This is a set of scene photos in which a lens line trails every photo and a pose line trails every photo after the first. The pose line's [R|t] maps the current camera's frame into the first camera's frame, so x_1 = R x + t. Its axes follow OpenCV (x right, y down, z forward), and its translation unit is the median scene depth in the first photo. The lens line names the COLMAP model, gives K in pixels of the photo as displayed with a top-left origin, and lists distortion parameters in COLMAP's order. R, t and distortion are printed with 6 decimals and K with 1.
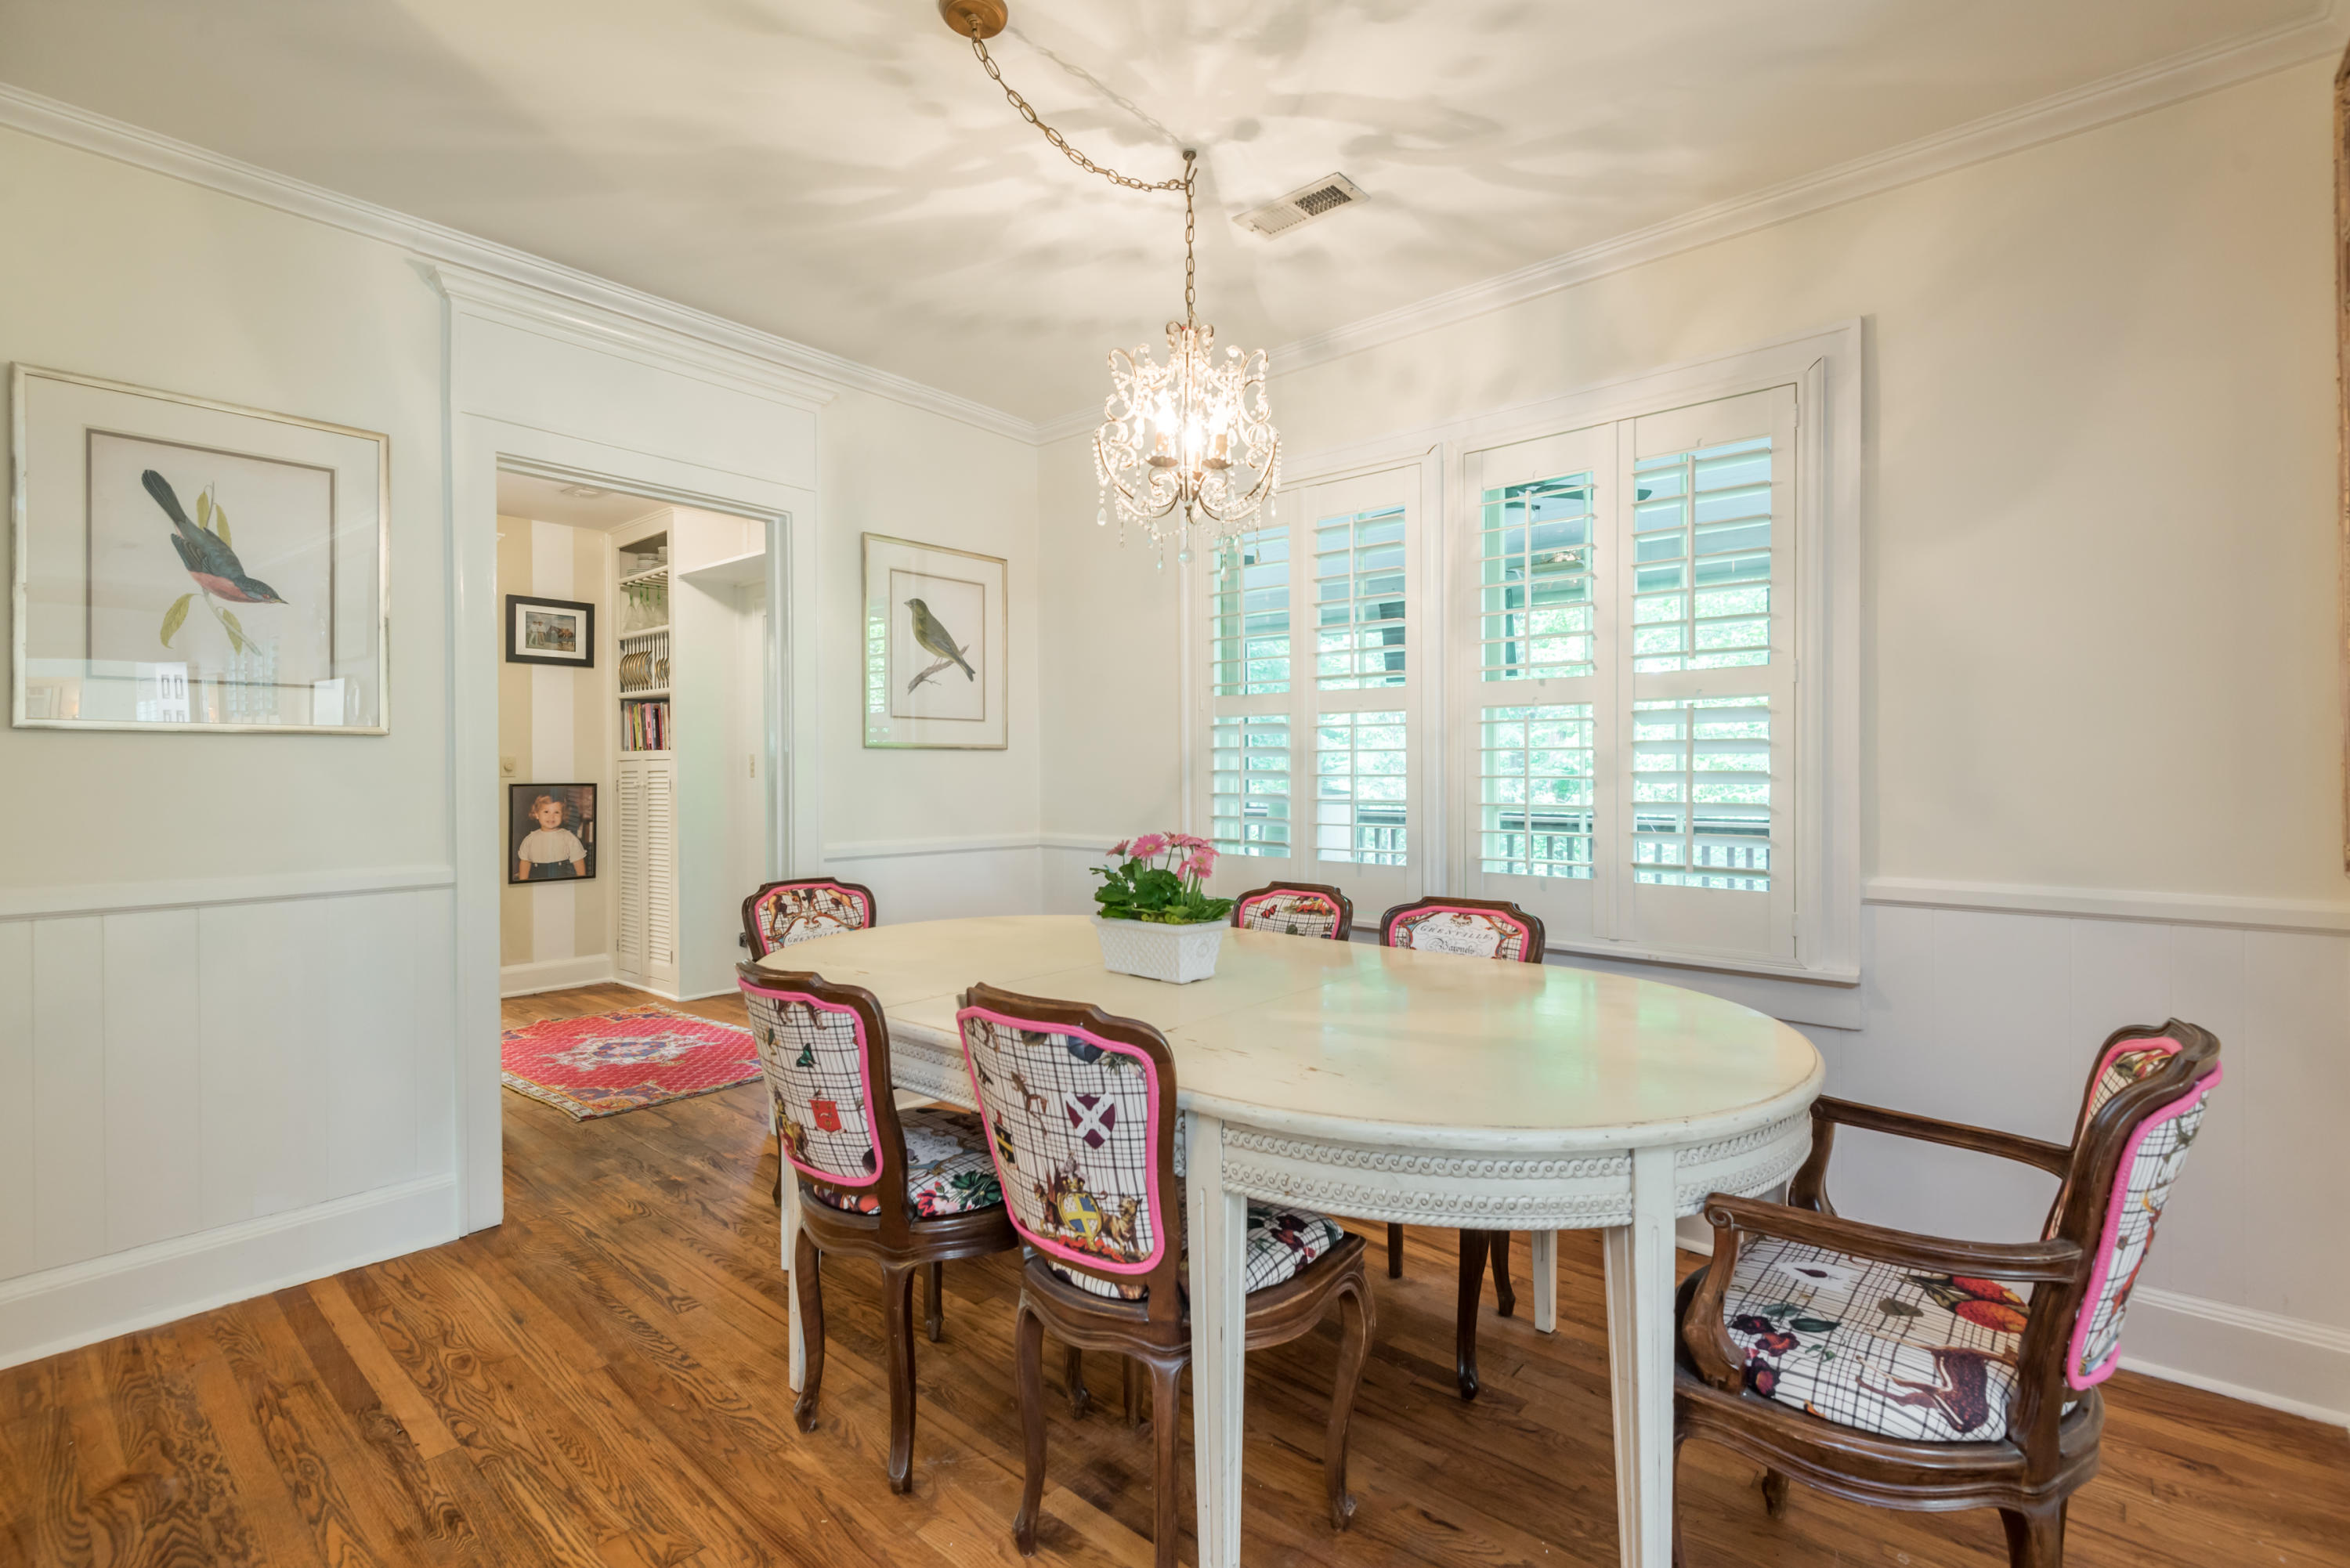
lens RADIAL K [[1068.3, 0, 1171.5], [0, 1068.3, 768.3], [0, 0, 1]] dist [0.023566, -0.010631]
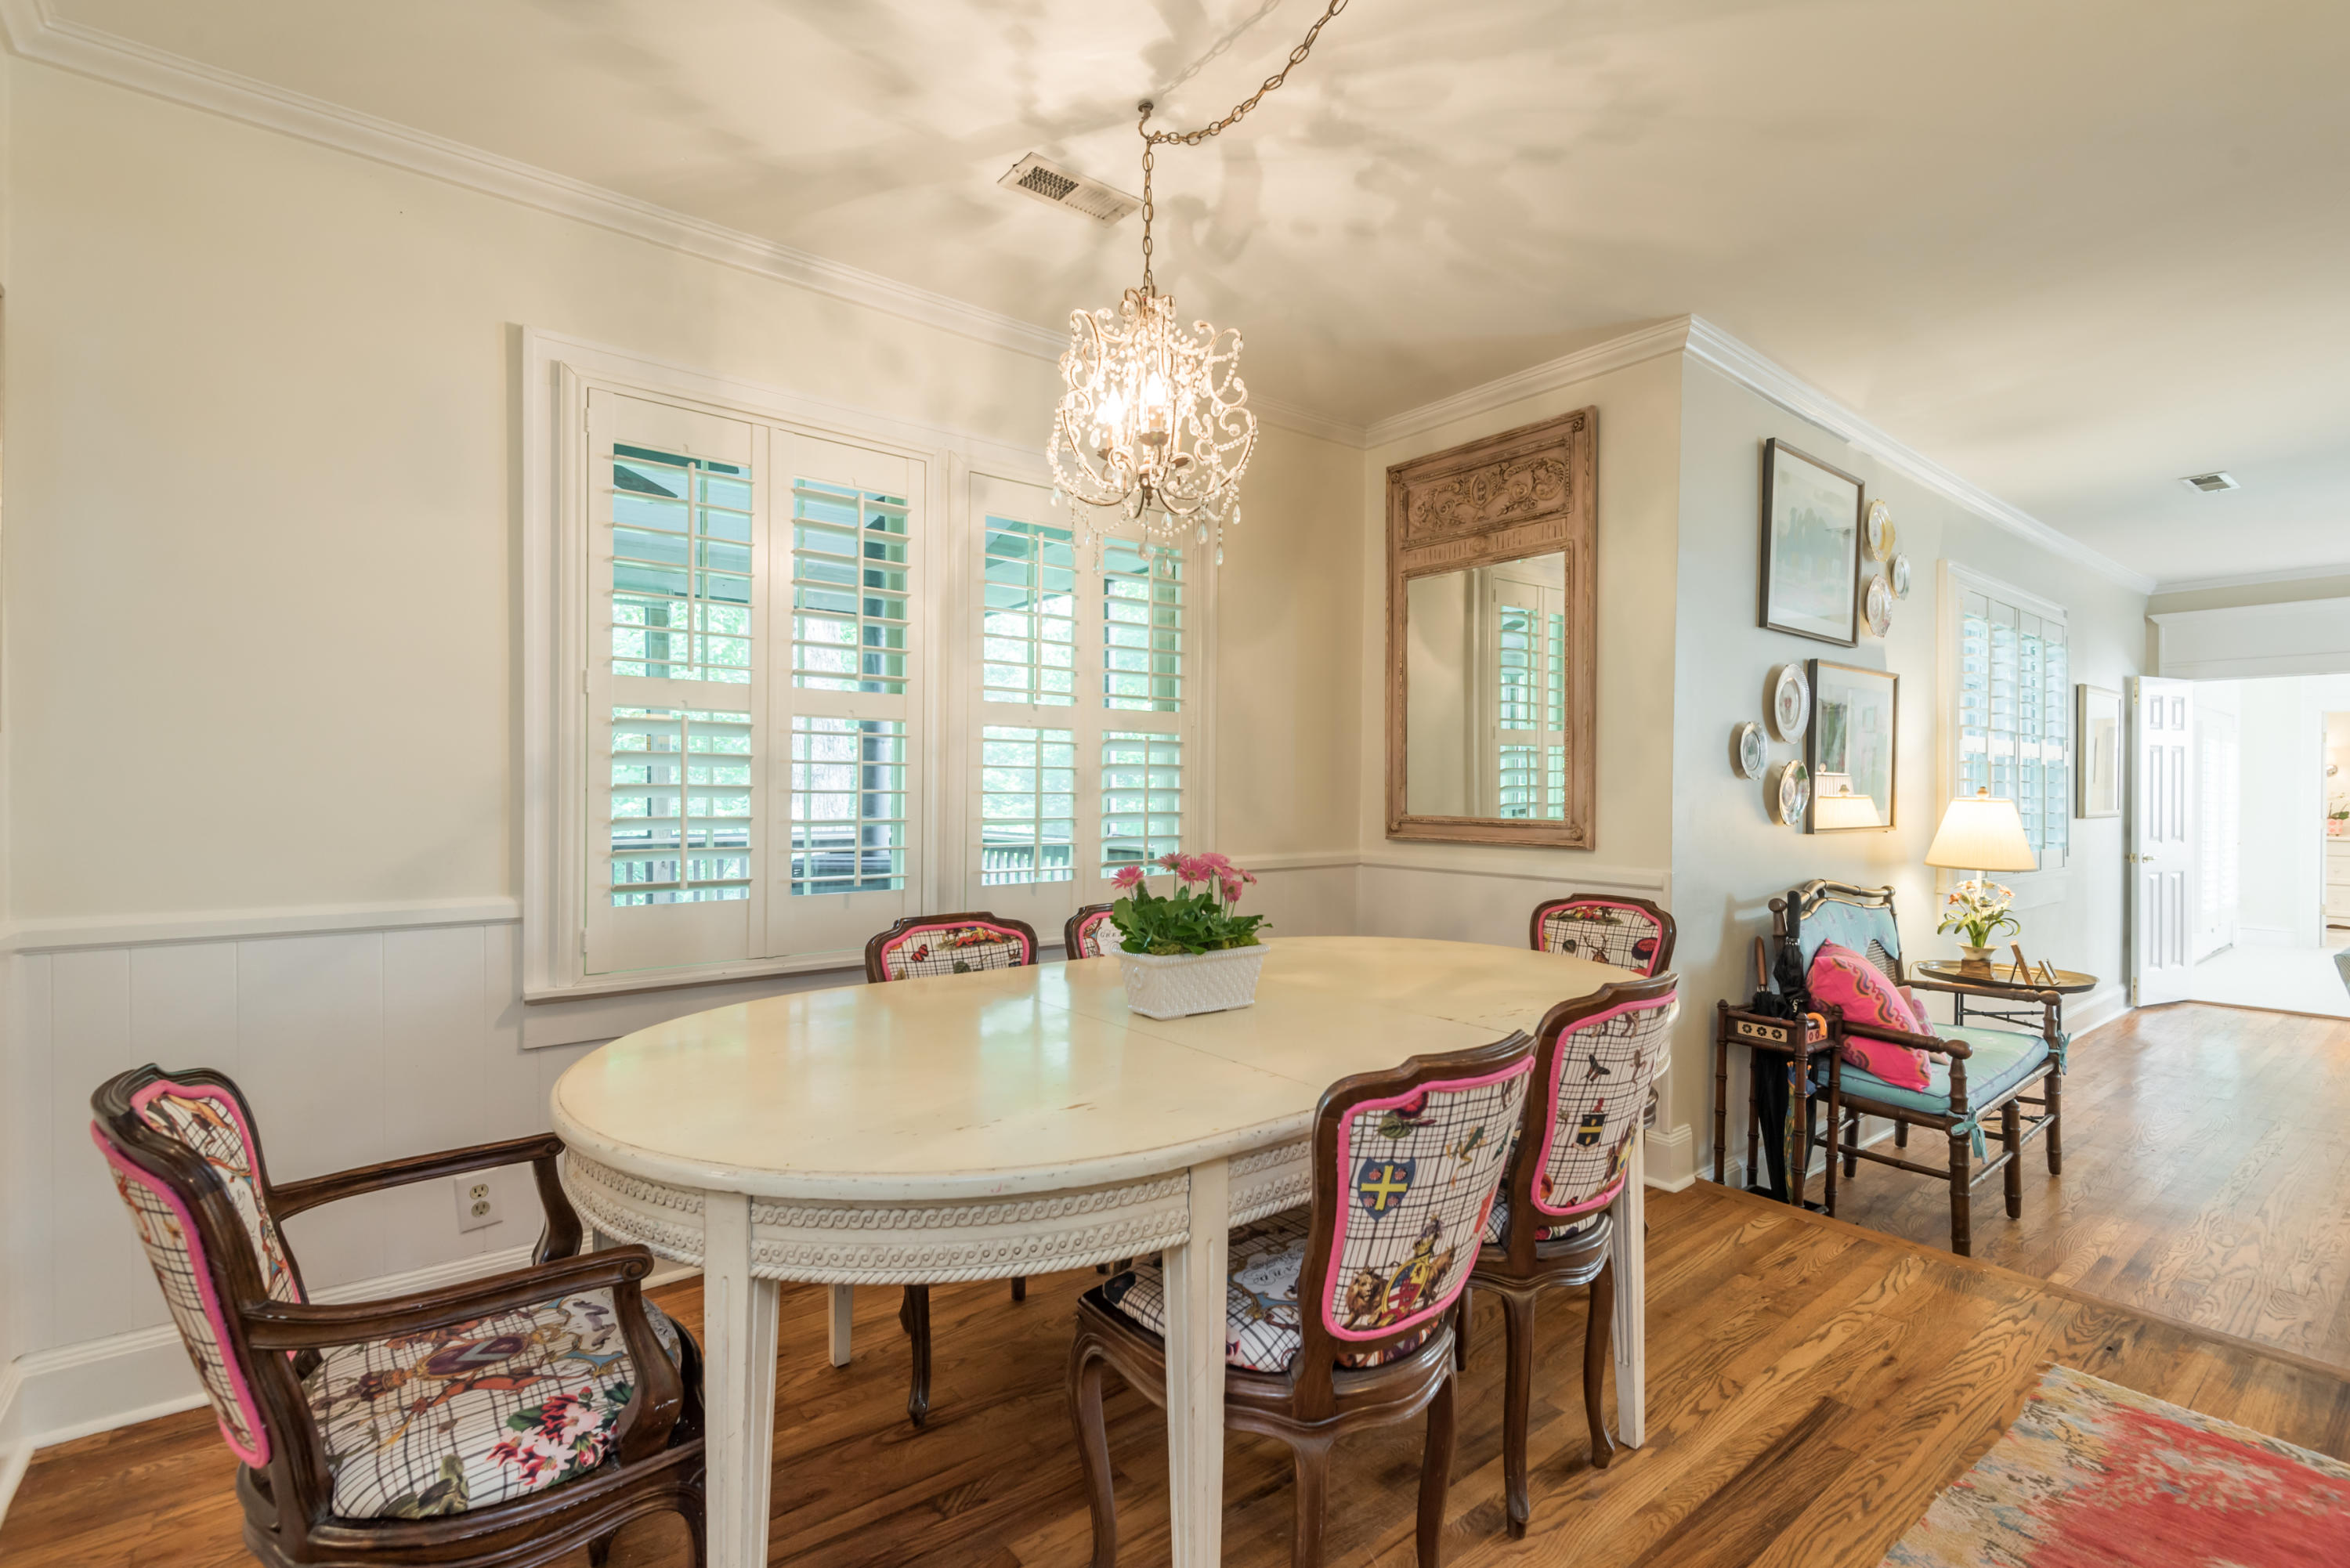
lens RADIAL K [[1068.3, 0, 1166.3], [0, 1068.3, 793.8], [0, 0, 1]] dist [0.023566, -0.010631]
pose [[0.186788, -0.004473, 0.982390, -0.722583], [-0.006950, 0.999959, 0.005874, 0.001496], [-0.982376, -0.007925, 0.186749, 0.669889]]
